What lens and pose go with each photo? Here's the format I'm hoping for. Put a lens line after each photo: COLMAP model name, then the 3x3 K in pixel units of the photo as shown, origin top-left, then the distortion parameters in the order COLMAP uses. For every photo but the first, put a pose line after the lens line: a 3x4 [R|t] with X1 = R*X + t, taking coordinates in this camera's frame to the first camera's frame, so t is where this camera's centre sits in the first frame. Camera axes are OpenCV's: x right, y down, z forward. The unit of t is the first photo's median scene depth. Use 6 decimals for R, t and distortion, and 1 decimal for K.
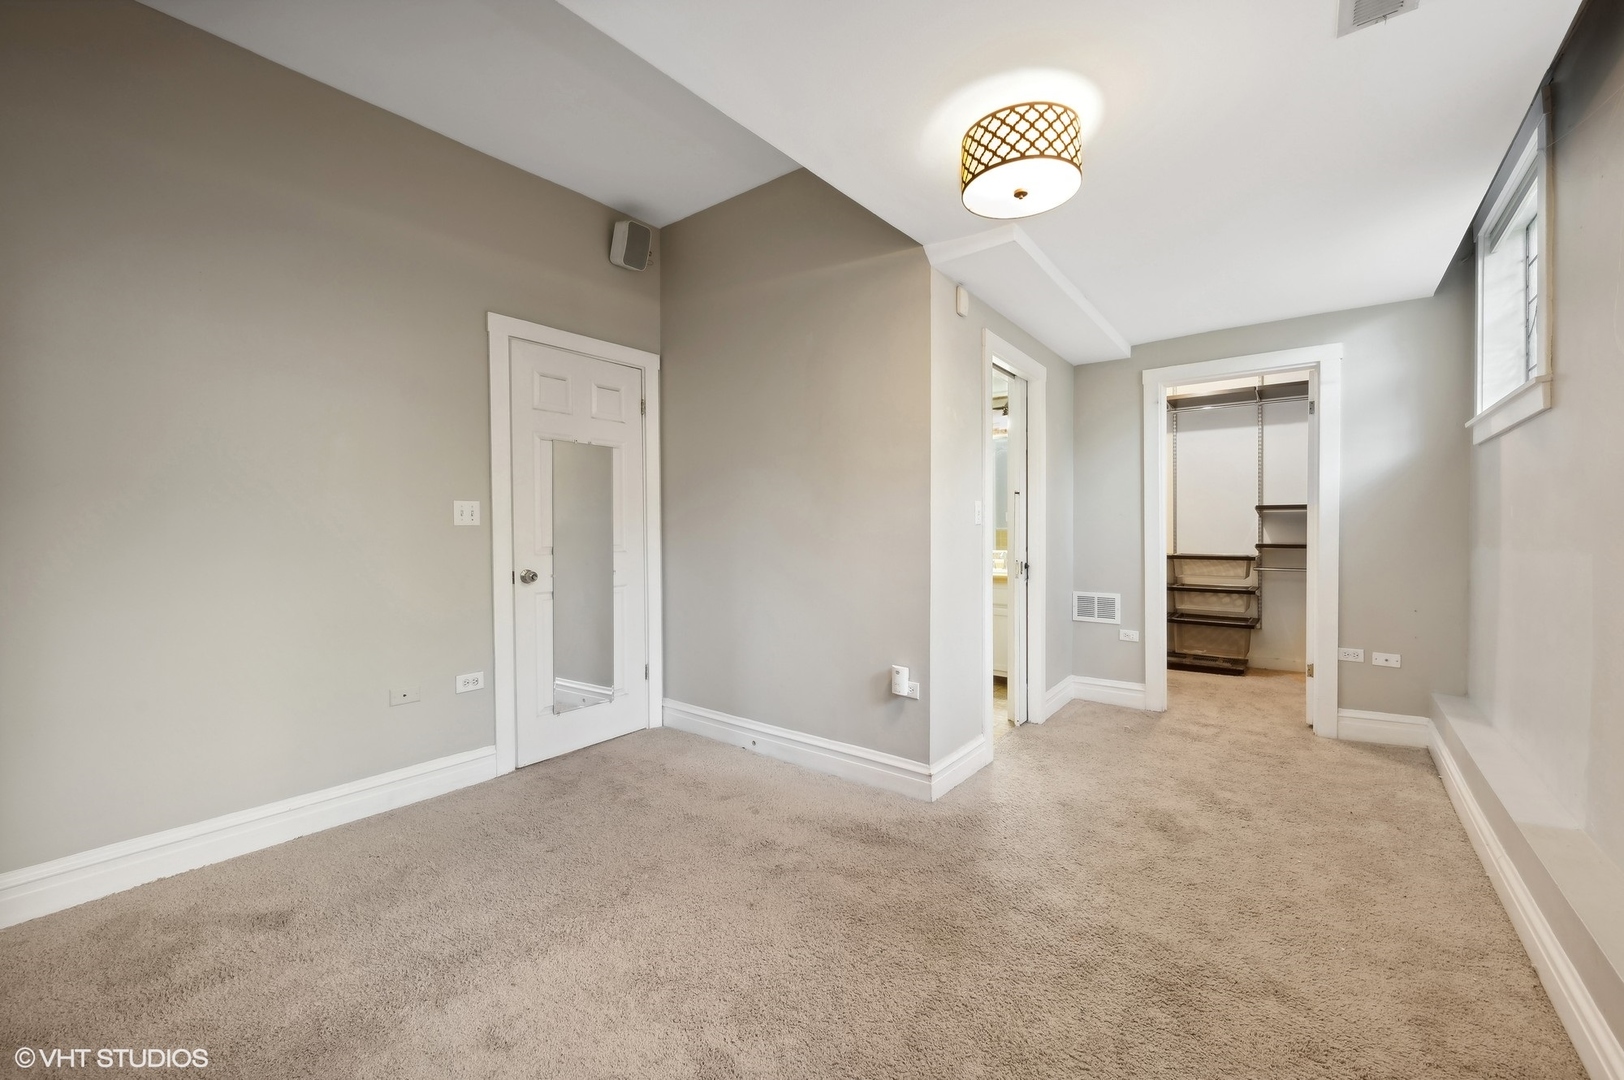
lens RADIAL K [[662.0, 0, 818.7], [0, 662.0, 536.6], [0, 0, 1]] dist [-0.001906, -0.000542]
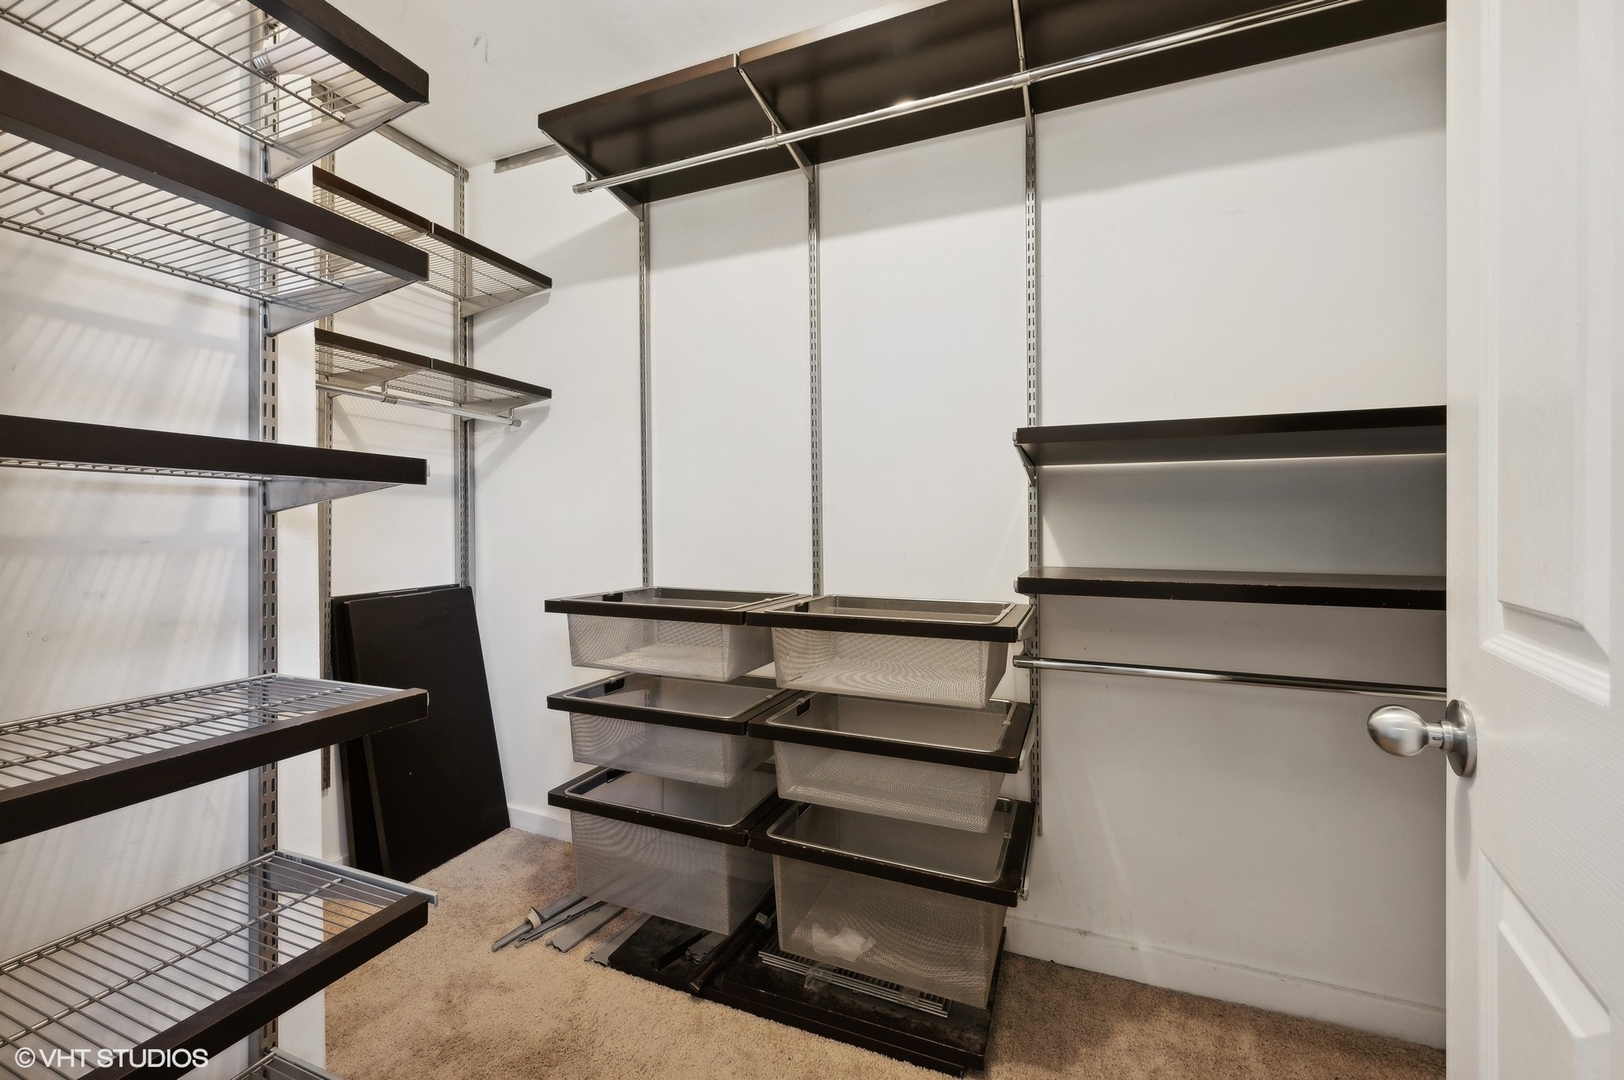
lens RADIAL K [[662.0, 0, 806.0], [0, 662.0, 540.3], [0, 0, 1]] dist [-0.001906, -0.000542]
pose [[0.966182, 0.002003, 0.257854, 0.504647], [0.001122, 0.999928, -0.011973, 0.001233], [-0.257859, 0.011857, 0.966110, 0.757488]]
